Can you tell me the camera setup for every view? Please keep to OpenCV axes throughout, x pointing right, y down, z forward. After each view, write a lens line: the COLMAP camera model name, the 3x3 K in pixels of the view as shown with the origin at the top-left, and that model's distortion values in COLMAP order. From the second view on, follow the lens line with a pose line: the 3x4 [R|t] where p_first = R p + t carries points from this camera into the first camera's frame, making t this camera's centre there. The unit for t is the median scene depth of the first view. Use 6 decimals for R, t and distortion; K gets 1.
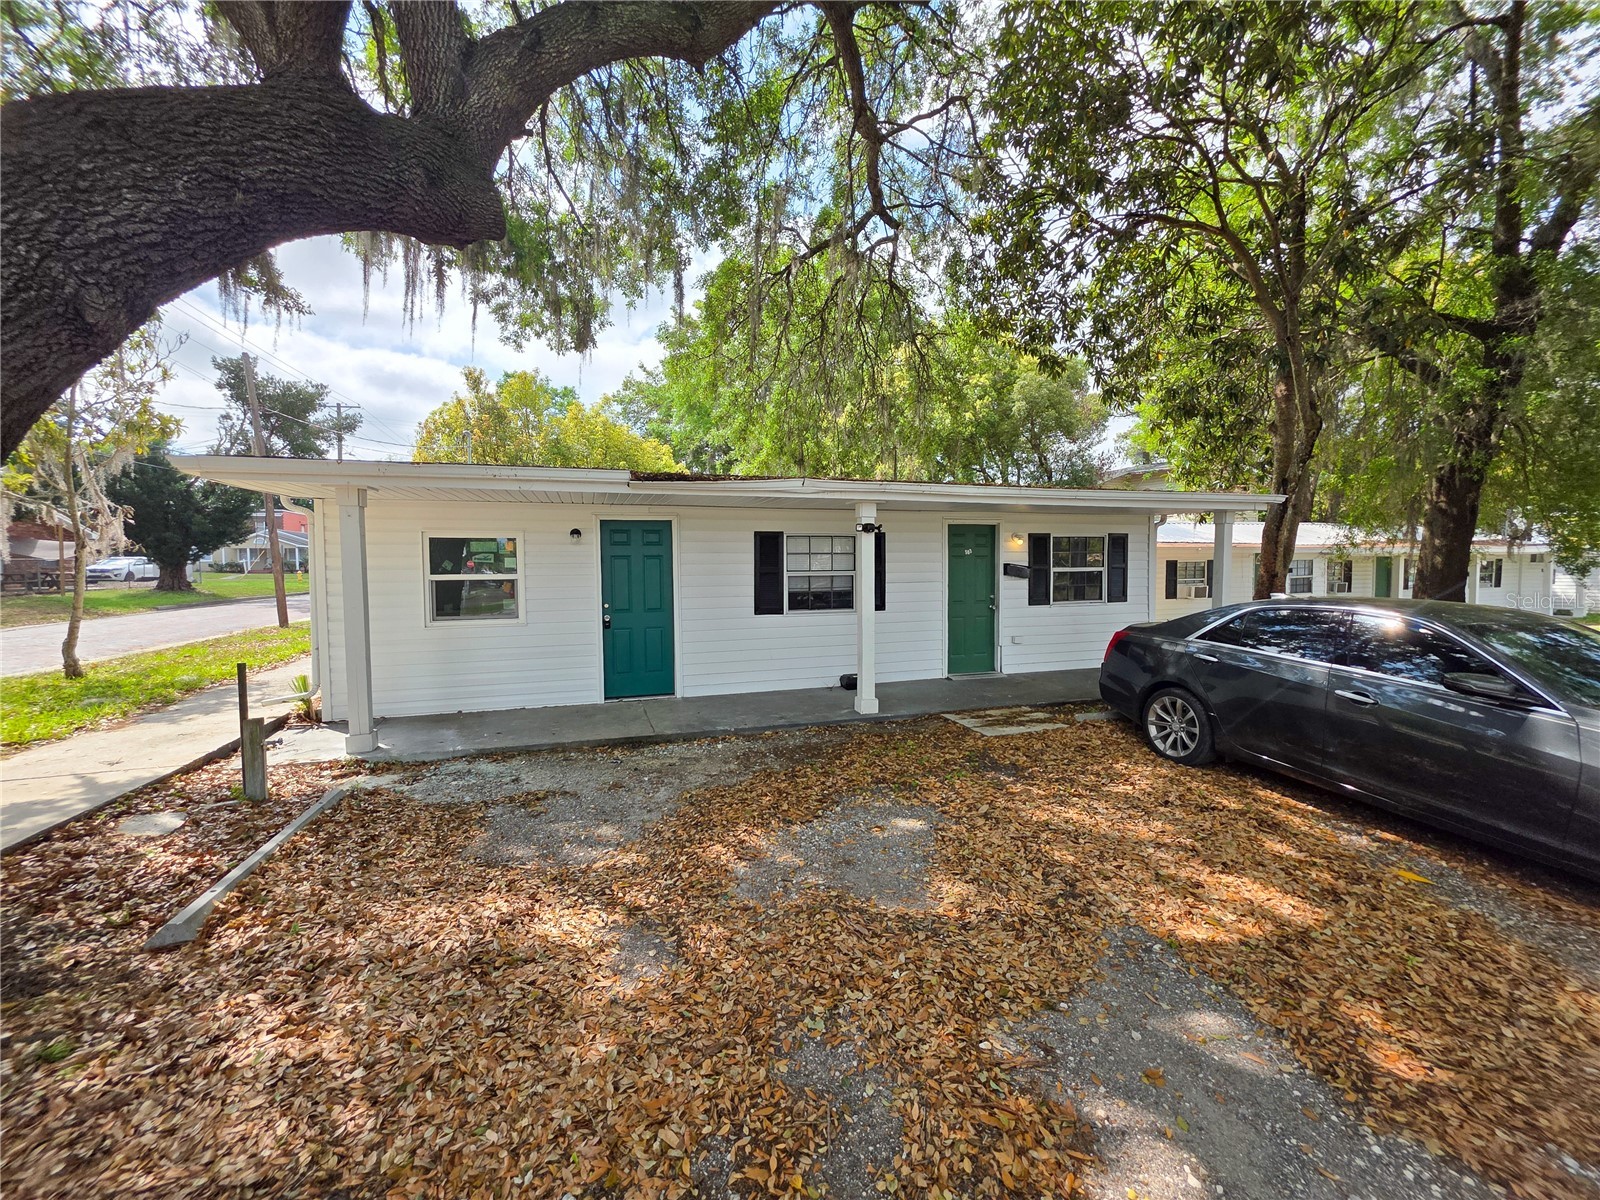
lens RADIAL K [[646.7, 0, 797.5], [0, 646.7, 597.3], [0, 0, 1]] dist [-0.001616, 0.000023]
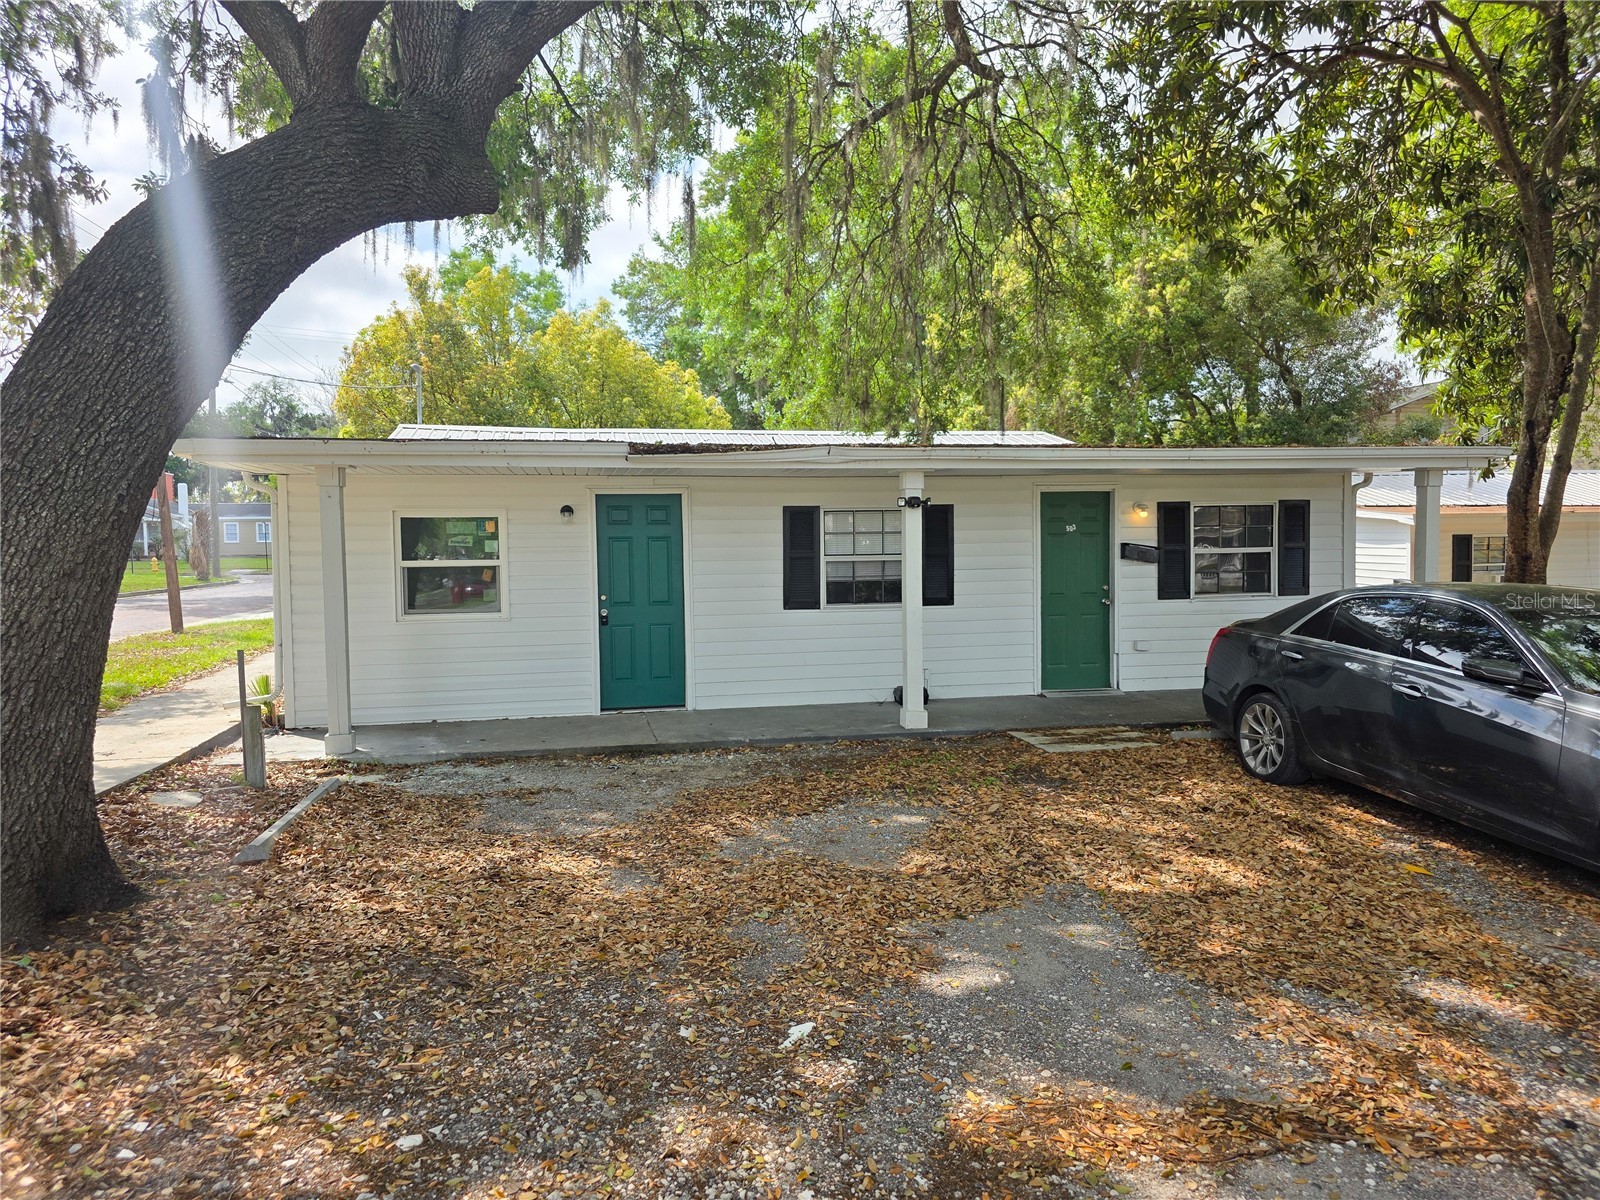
lens RADIAL K [[1073.7, 0, 804.1], [0, 1073.7, 594.6], [0, 0, 1]] dist [0.073702, -0.077491]
pose [[0.994483, -0.000716, -0.104900, 0.112314], [0.000385, 0.999995, -0.003182, 0.014560], [0.104902, 0.003124, 0.994478, -0.368054]]
